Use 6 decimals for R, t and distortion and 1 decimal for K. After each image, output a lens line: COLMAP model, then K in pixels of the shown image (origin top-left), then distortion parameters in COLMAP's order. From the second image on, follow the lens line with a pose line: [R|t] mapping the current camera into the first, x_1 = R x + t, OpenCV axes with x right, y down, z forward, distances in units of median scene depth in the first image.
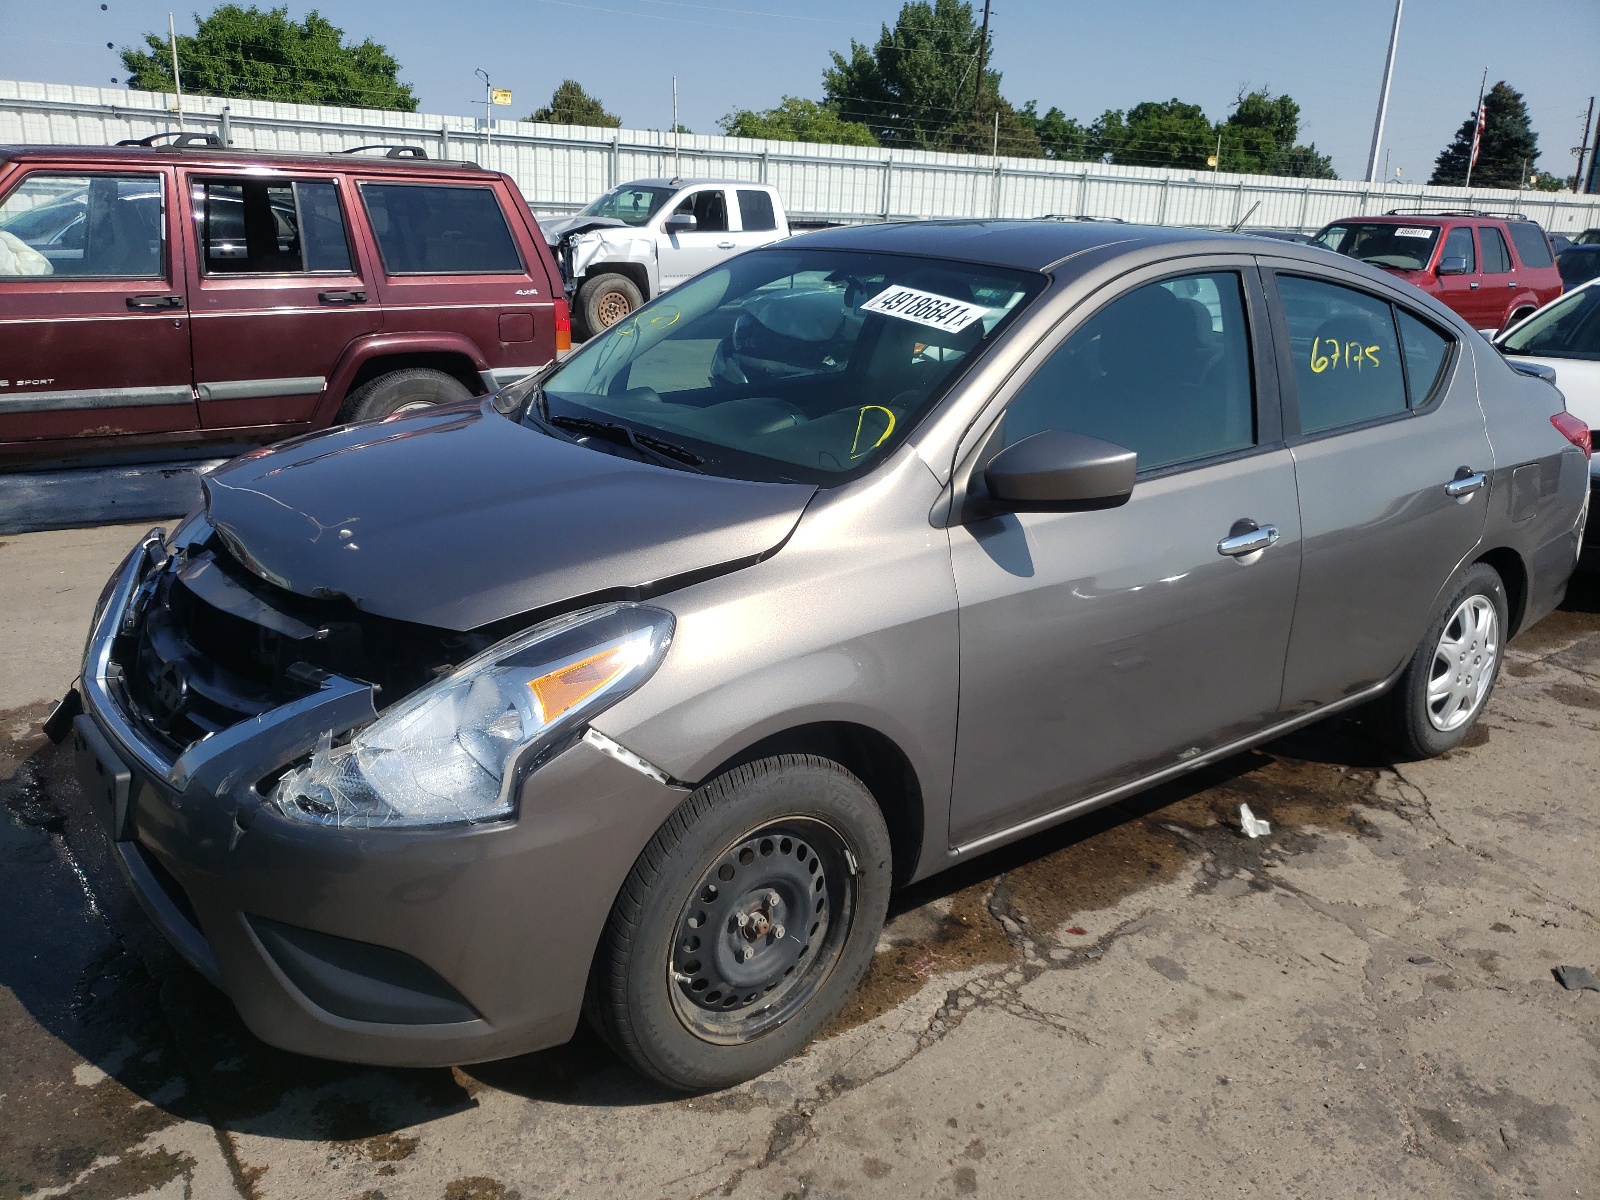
lens RADIAL K [[1220.2, 0, 800.9], [0, 1220.2, 605.2], [0, 0, 1]] dist [0.000549, 0.023179]
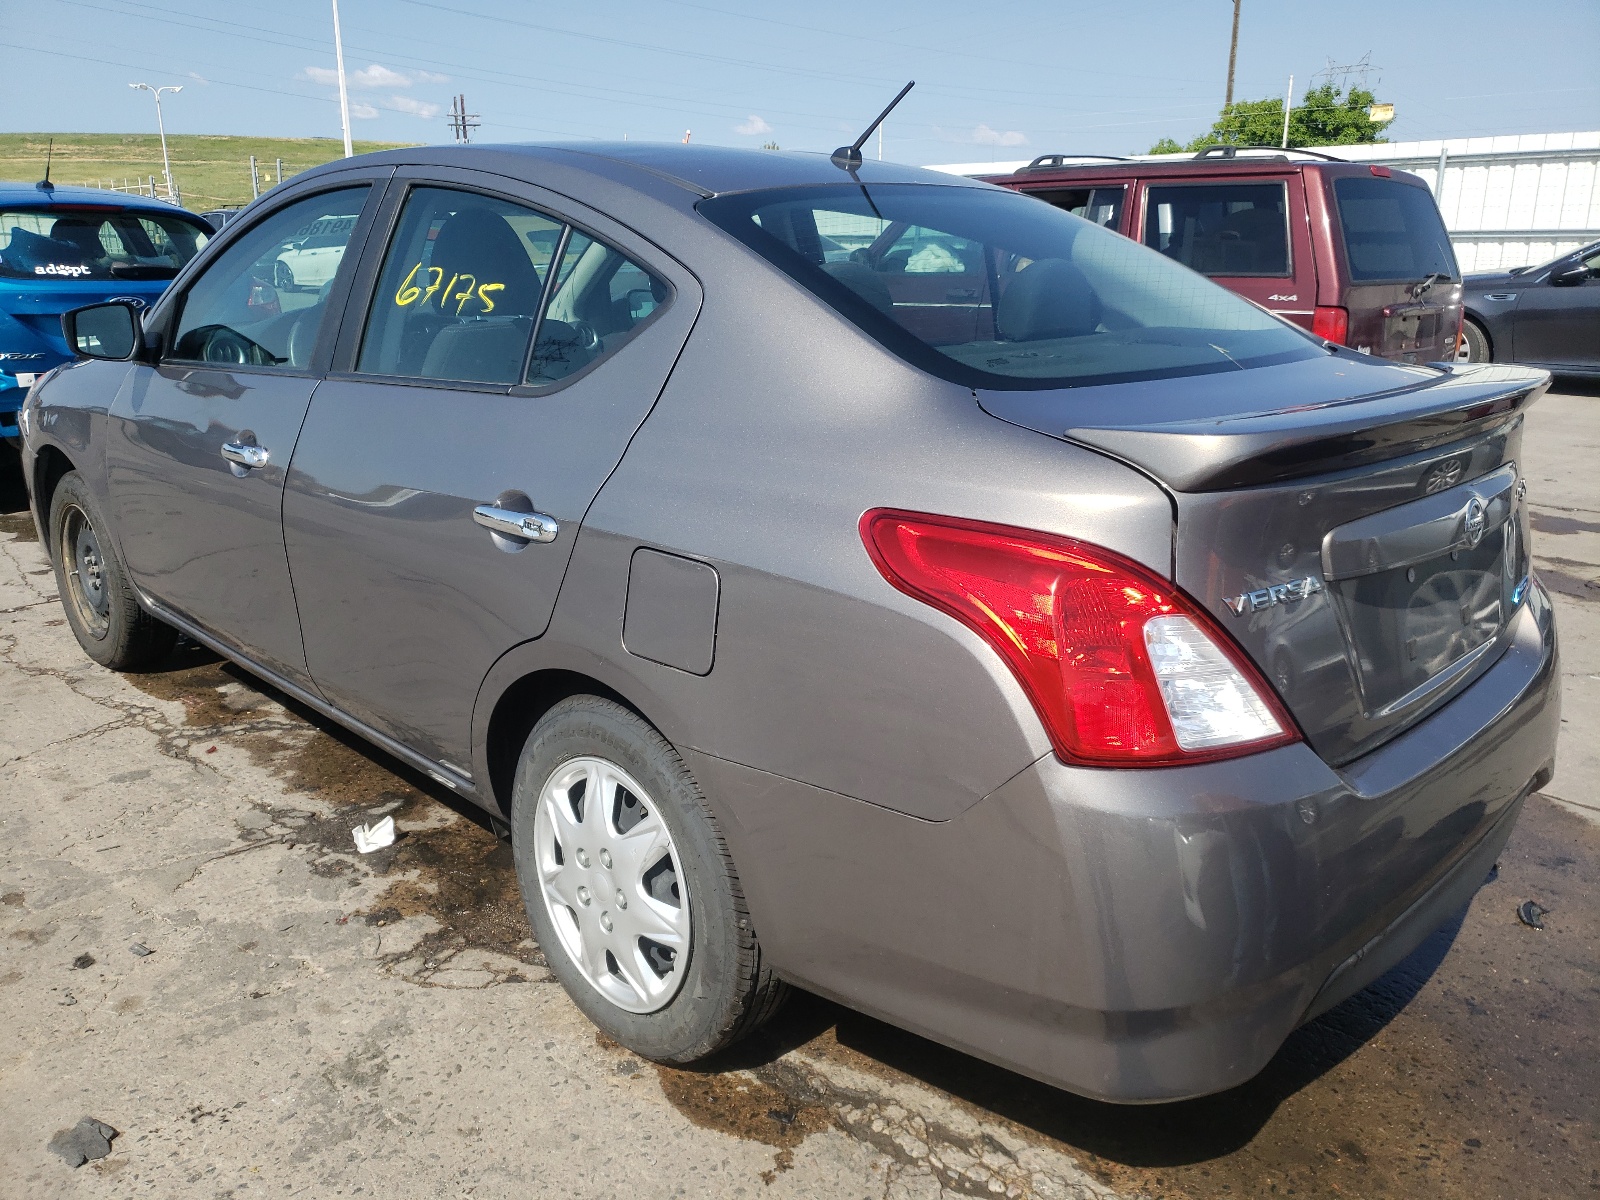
lens RADIAL K [[1220.2, 0, 800.7], [0, 1220.2, 594.4], [0, 0, 1]] dist [0.000549, 0.023179]
pose [[0.143813, 0.243178, -0.959261, 1.363863], [-0.315389, 0.930054, 0.188491, -0.265467], [0.938002, 0.275433, 0.210449, 1.212284]]
